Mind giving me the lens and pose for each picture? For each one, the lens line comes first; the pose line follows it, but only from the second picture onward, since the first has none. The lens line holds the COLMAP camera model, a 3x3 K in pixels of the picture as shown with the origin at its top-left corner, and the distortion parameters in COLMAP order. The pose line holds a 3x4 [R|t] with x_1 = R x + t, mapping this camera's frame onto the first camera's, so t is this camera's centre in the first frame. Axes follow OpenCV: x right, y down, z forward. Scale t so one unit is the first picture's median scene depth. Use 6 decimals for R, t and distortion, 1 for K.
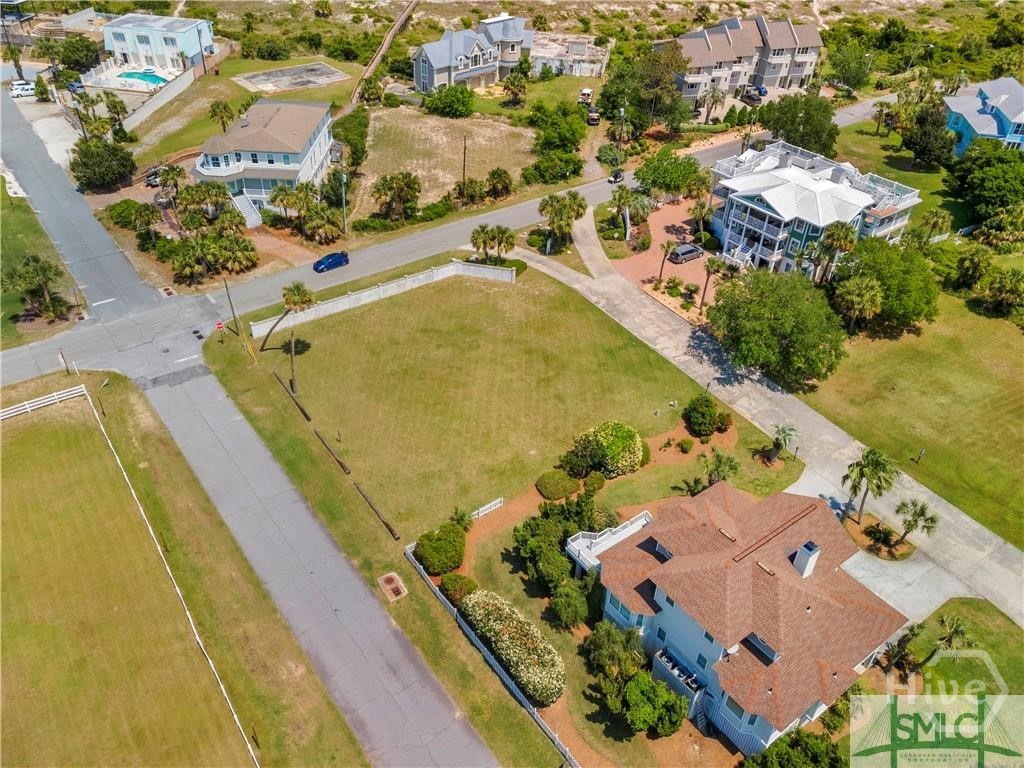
lens RADIAL K [[768.2, 0, 515.0], [0, 768.2, 382.8], [0, 0, 1]] dist [0.038538, 0.001480]
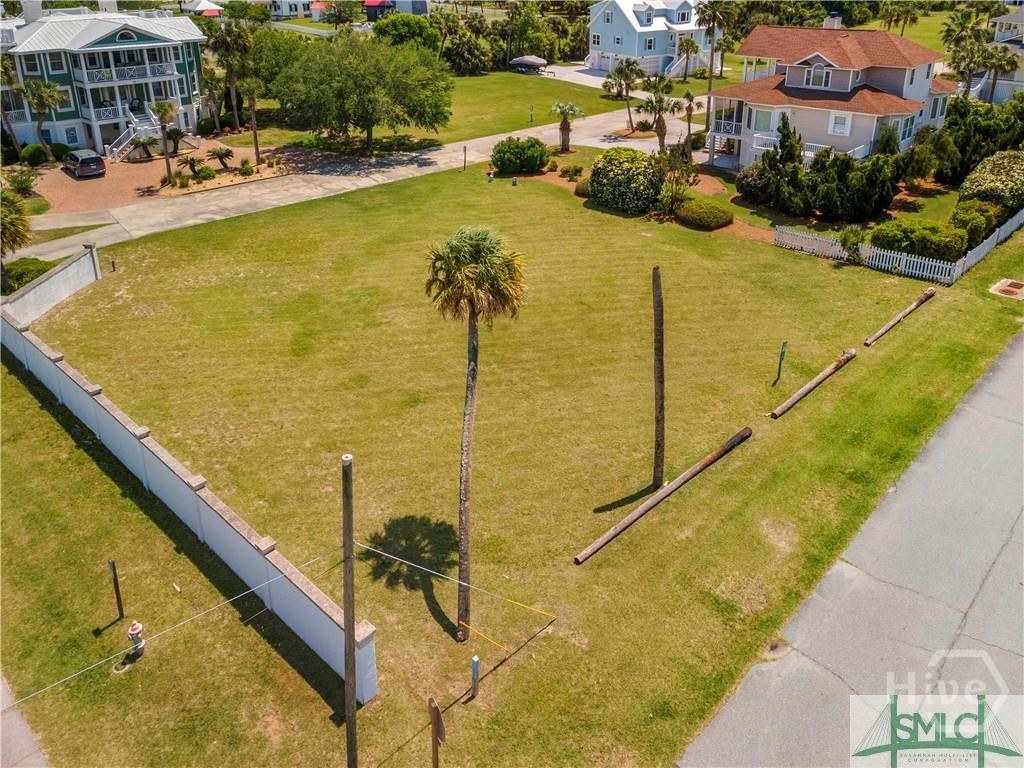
lens RADIAL K [[813.5, 0, 512.7], [0, 813.5, 221.9], [0, 0, 1]] dist [0.020922, 0.014460]
pose [[-0.163984, -0.350302, 0.922170, -0.507019], [0.611321, 0.697592, 0.373700, -0.208386], [-0.774206, 0.625023, 0.099753, 0.874126]]
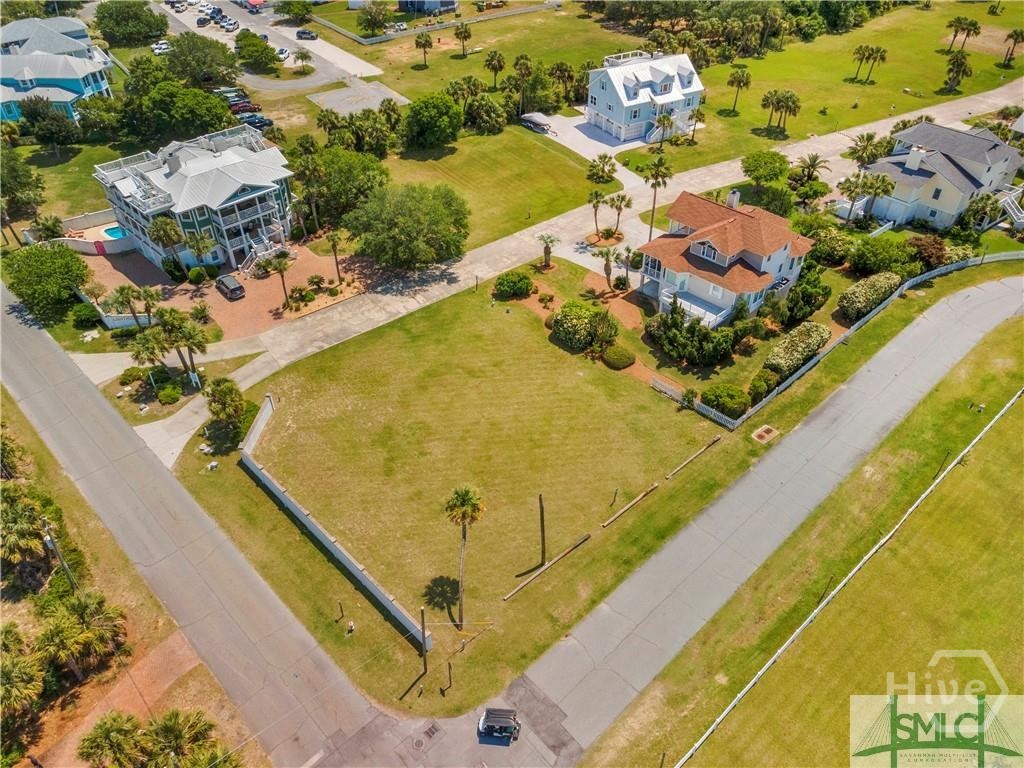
lens RADIAL K [[768.2, 0, 515.0], [0, 768.2, 382.8], [0, 0, 1]] dist [0.038538, 0.001480]
pose [[-0.124114, -0.641819, 0.756745, -0.696191], [0.611091, 0.551416, 0.567898, -0.505338], [-0.781769, 0.532924, 0.323772, 0.623069]]
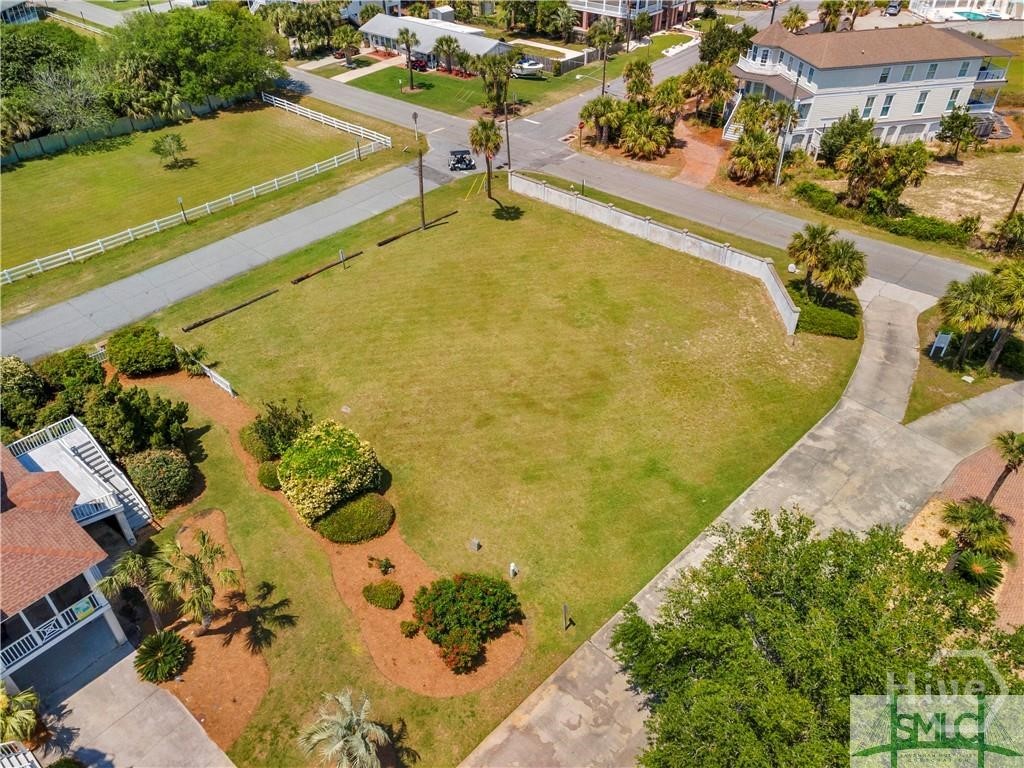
lens RADIAL K [[768.2, 0, 515.0], [0, 768.2, 382.8], [0, 0, 1]] dist [0.038538, 0.001480]
pose [[0.206232, 0.560285, -0.802215, 0.493064], [-0.593575, 0.723402, 0.352645, -0.212134], [0.777905, 0.403449, 0.481760, 0.675926]]
